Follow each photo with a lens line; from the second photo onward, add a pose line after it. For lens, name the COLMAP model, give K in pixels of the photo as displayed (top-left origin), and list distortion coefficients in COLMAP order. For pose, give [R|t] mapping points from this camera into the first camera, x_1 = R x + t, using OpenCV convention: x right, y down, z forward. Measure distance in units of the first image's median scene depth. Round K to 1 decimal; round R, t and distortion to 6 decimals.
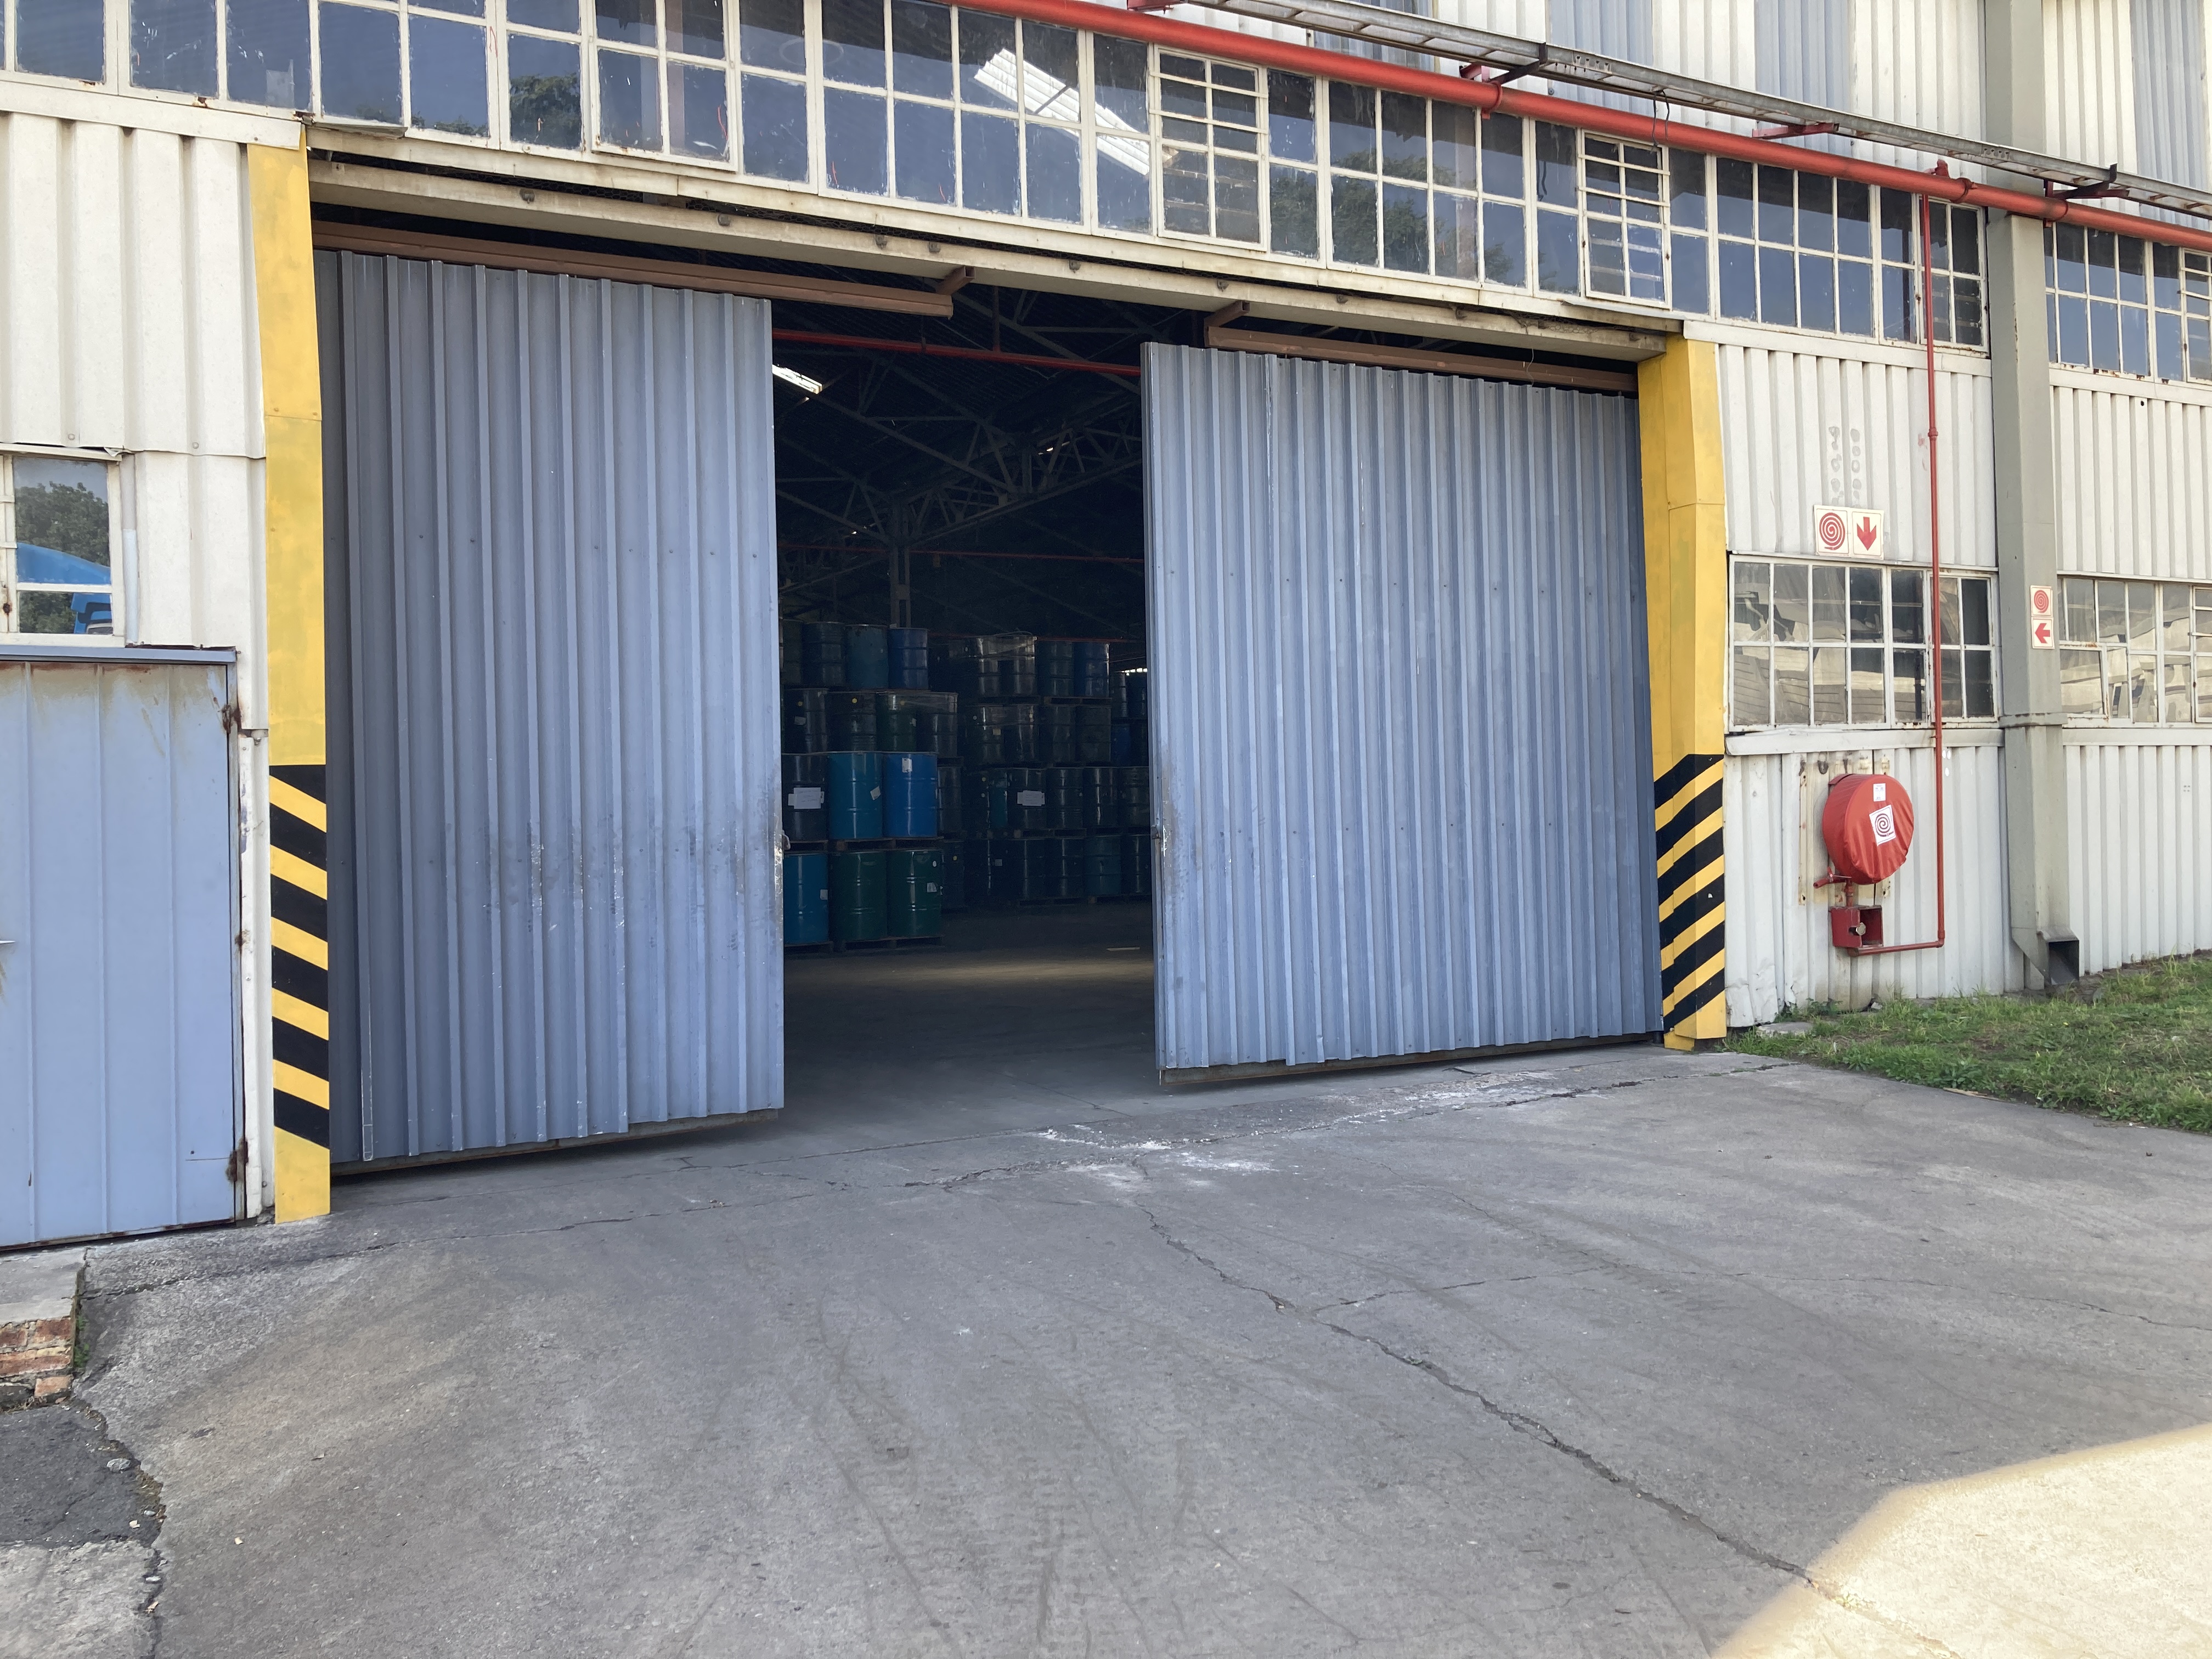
lens RADIAL K [[1824.7, 0, 1122.9], [0, 1824.7, 775.8], [0, 0, 1]] dist [0.060455, -0.060870]
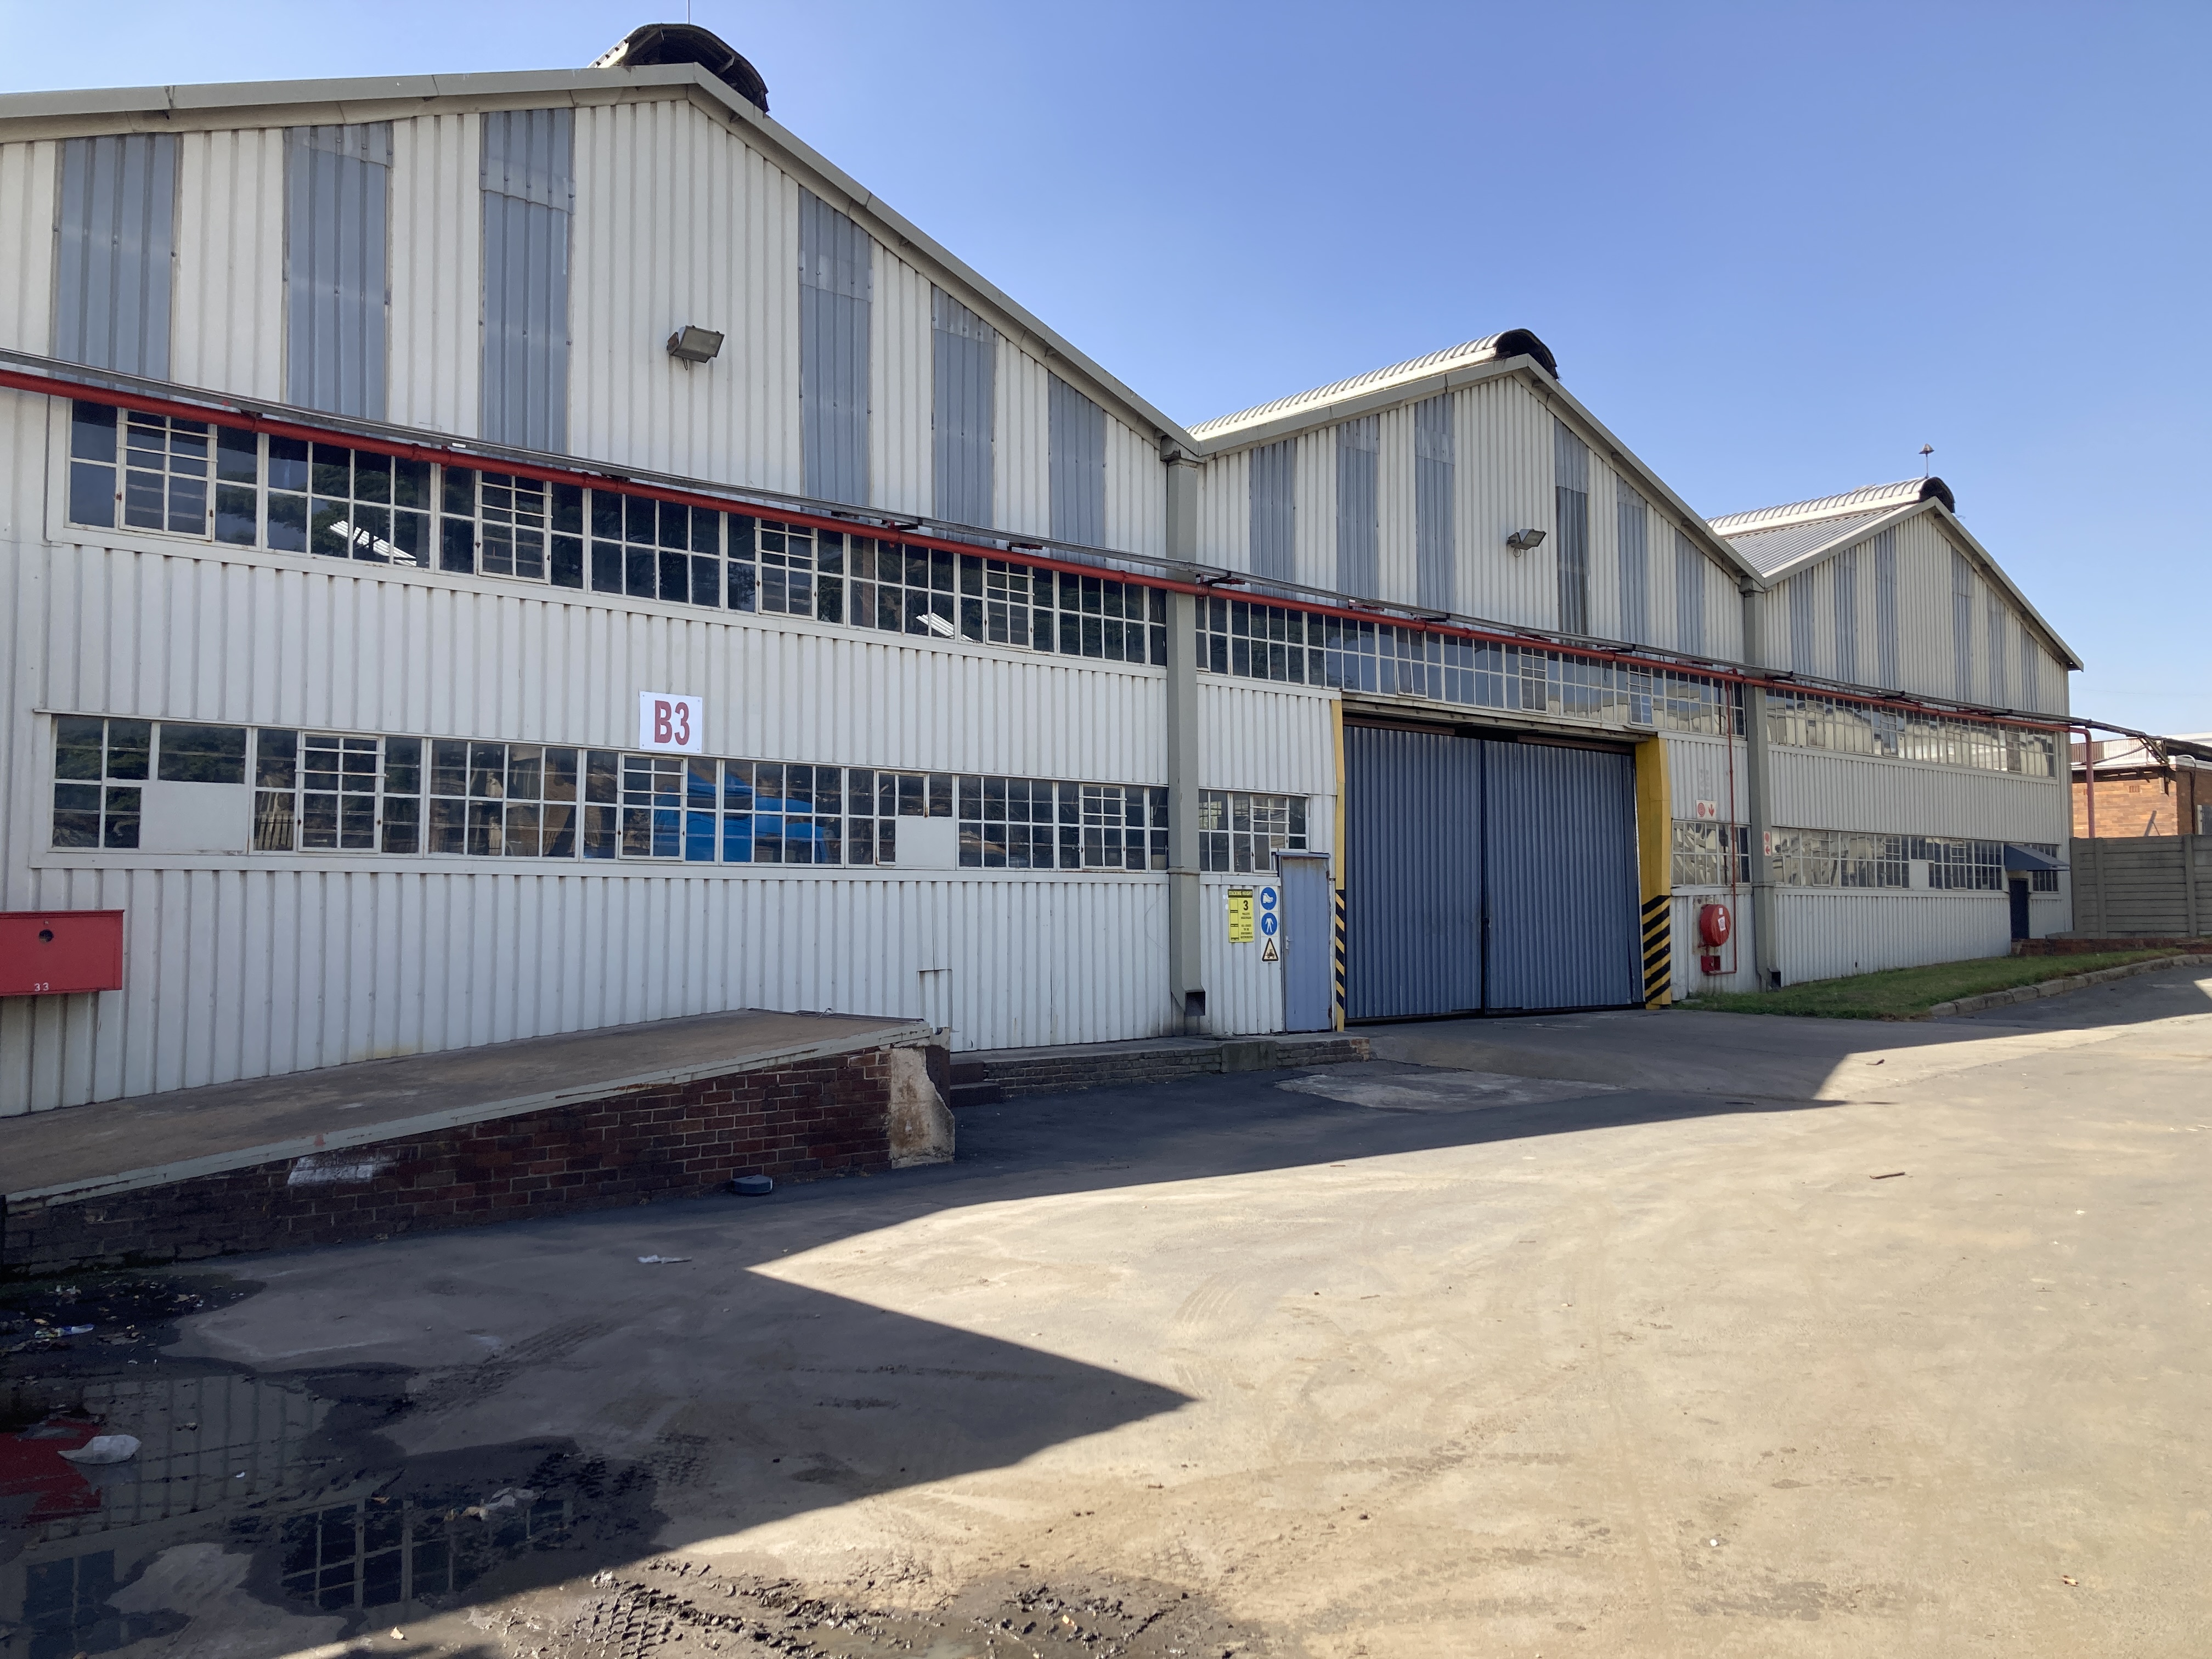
lens RADIAL K [[1824.7, 0, 1101.3], [0, 1824.7, 795.6], [0, 0, 1]] dist [0.060455, -0.060870]
pose [[0.971526, 0.033579, 0.234542, -1.200827], [-0.019570, 0.997897, -0.061803, 0.026558], [-0.236124, 0.055453, 0.970139, -1.506600]]
